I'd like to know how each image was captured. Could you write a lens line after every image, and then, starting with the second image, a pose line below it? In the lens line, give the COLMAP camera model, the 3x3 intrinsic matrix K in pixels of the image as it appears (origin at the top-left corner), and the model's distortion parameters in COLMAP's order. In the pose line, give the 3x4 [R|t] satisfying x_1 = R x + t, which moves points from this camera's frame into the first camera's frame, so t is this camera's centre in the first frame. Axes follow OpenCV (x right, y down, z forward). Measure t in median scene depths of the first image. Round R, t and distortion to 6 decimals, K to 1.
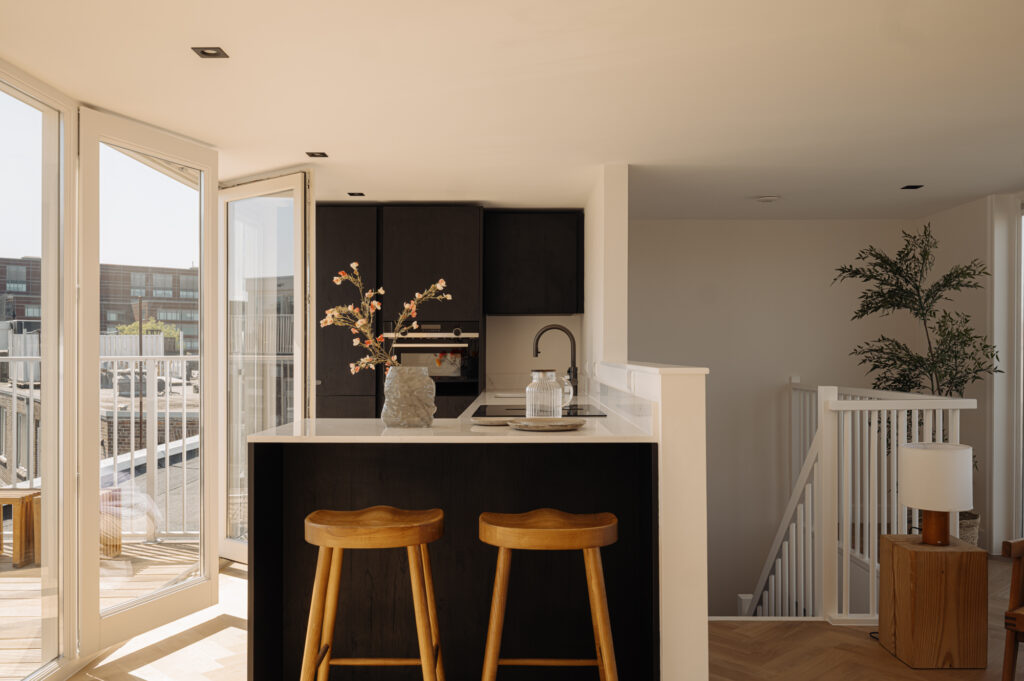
lens RADIAL K [[865.4, 0, 499.1], [0, 865.4, 357.9], [0, 0, 1]] dist [0.016528, -0.012151]
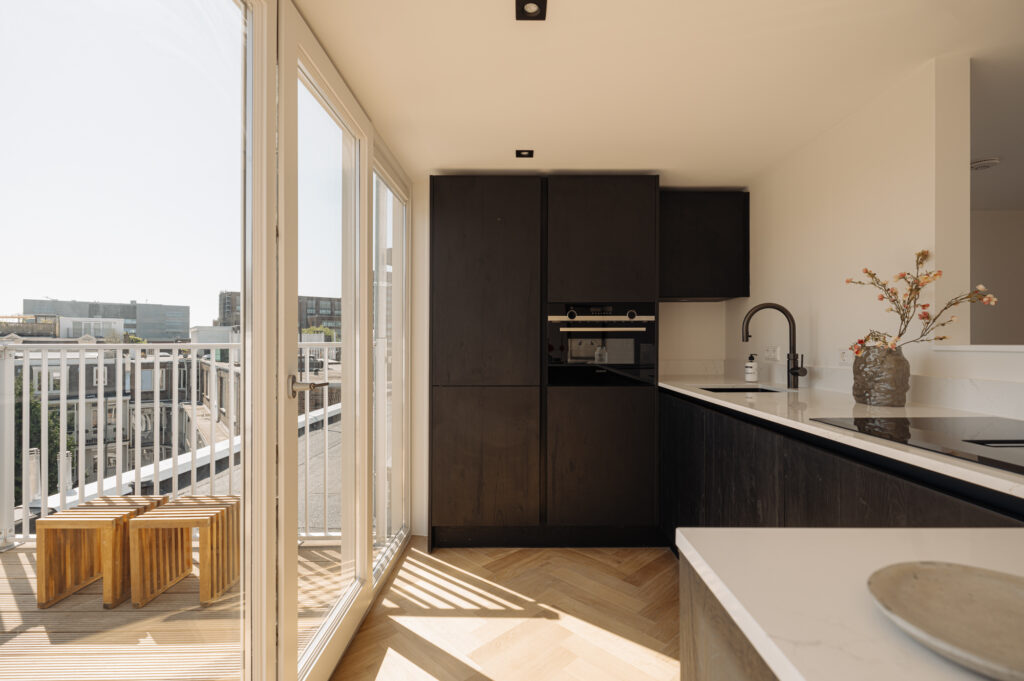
lens RADIAL K [[476.1, 0, 524.2], [0, 476.1, 348.3], [0, 0, 1]] dist [0.014962, -0.002226]
pose [[0.999686, -0.001823, 0.024978, -0.226428], [0.001772, 0.999996, 0.002045, 0.004986], [-0.024982, -0.002000, 0.999686, 0.669884]]
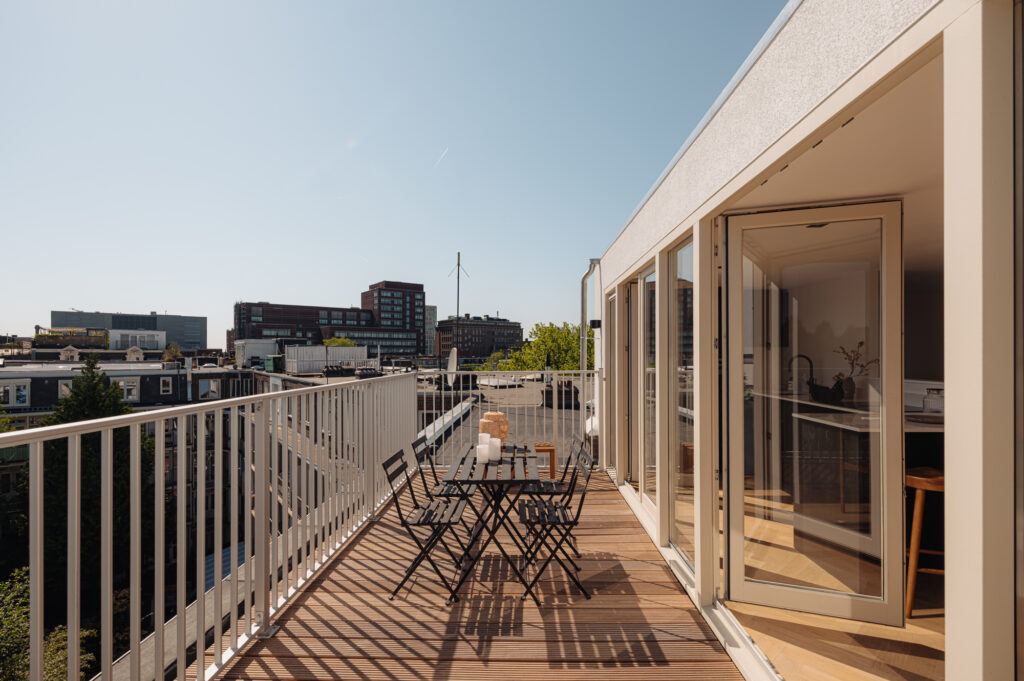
lens RADIAL K [[476.1, 0, 521.0], [0, 476.1, 353.0], [0, 0, 1]] dist [0.014962, -0.002226]
pose [[0.999997, -0.002403, 0.000757, -0.662506], [0.002409, 0.999964, -0.008141, -0.043836], [-0.000737, 0.008142, 0.999967, -0.036684]]
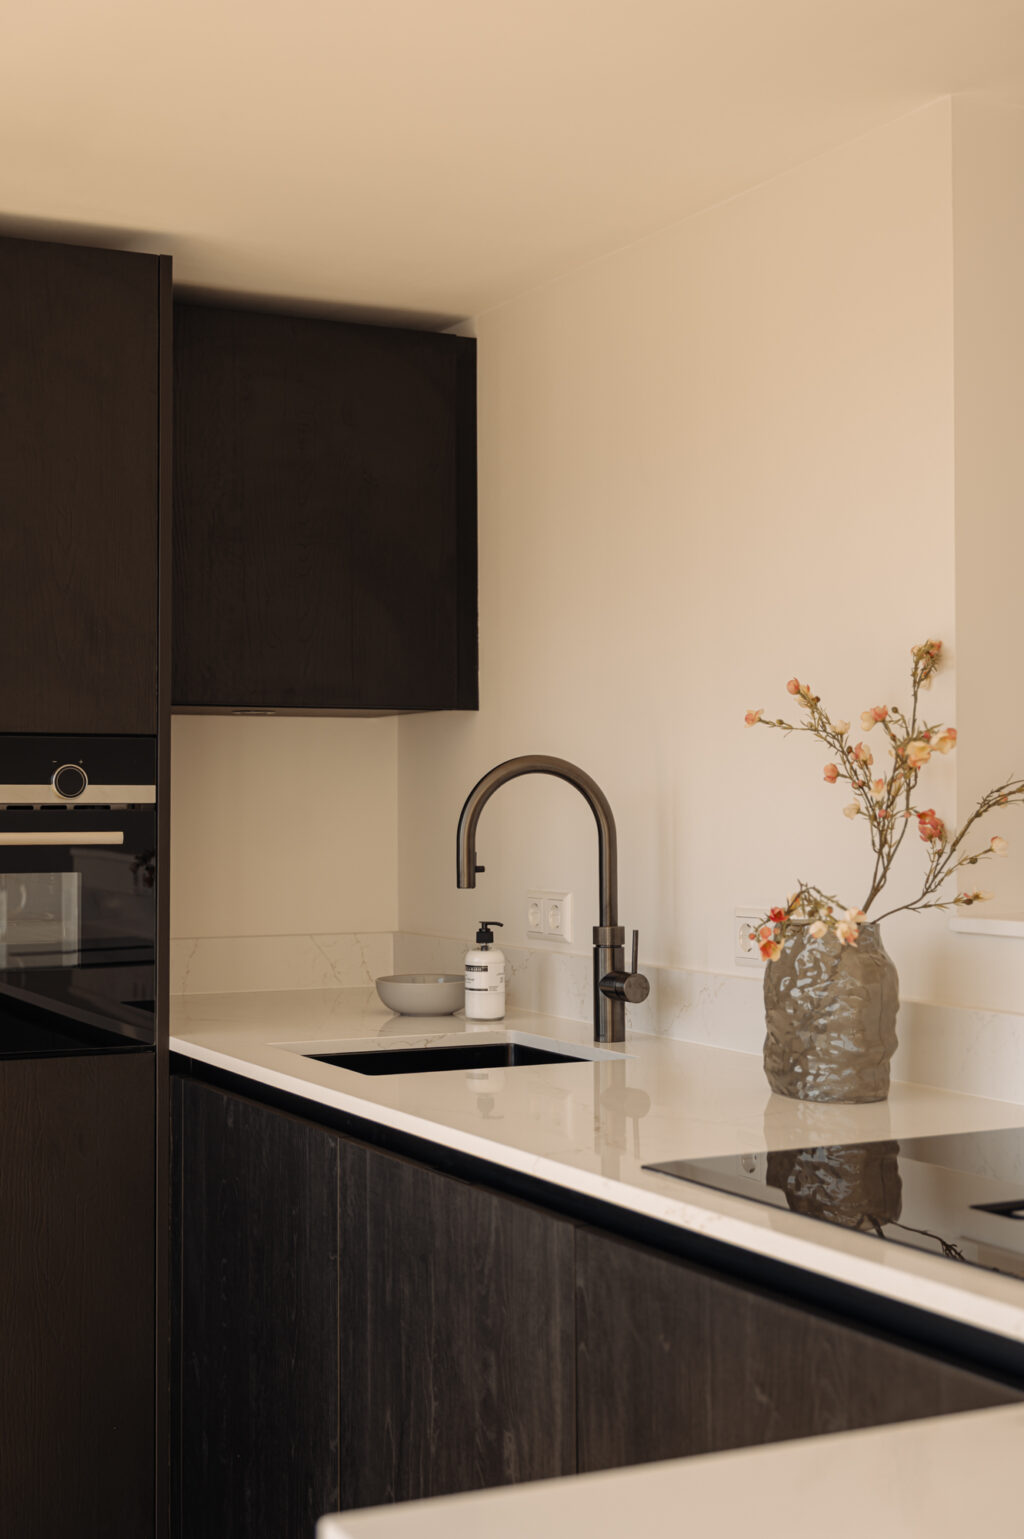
lens RADIAL K [[2161.5, 0, 520.4], [0, 2161.5, 767.8], [0, 0, 1]] dist [0.031086, 0.000000]
pose [[0.884241, 0.005370, 0.467001, -0.280665], [0.004527, 0.999788, -0.020068, -0.027800], [-0.467009, 0.019859, 0.884029, 0.563544]]
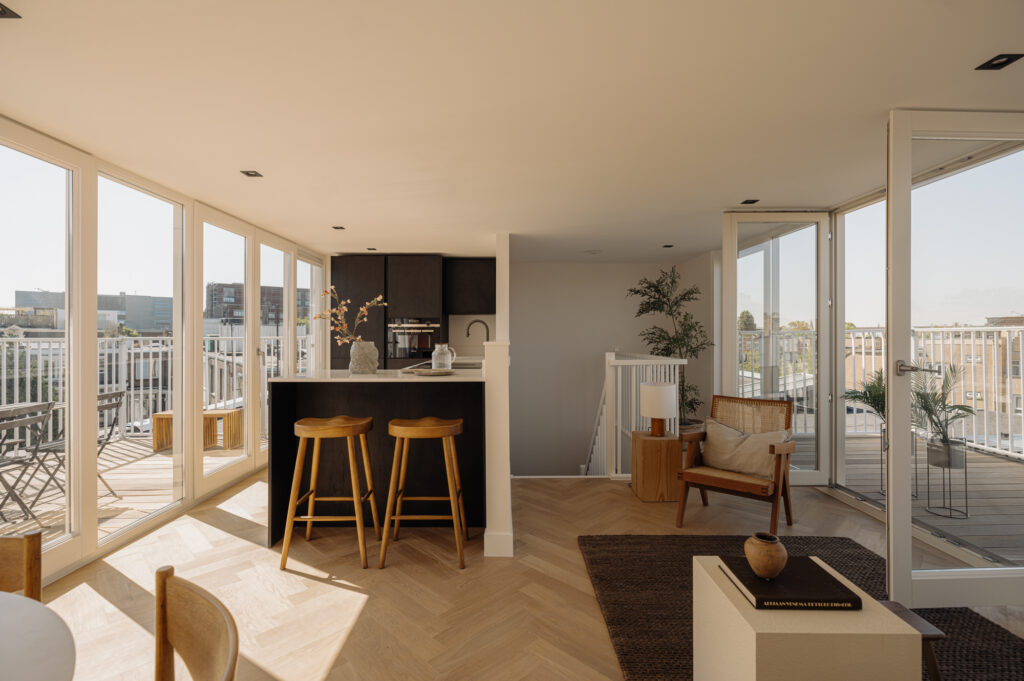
lens RADIAL K [[476.1, 0, 504.1], [0, 476.1, 336.9], [0, 0, 1]] dist [0.014962, -0.002226]
pose [[0.999893, -0.000544, 0.014640, 0.130544], [0.000598, 0.999993, -0.003741, 0.002727], [-0.014637, 0.003749, 0.999886, -0.026064]]
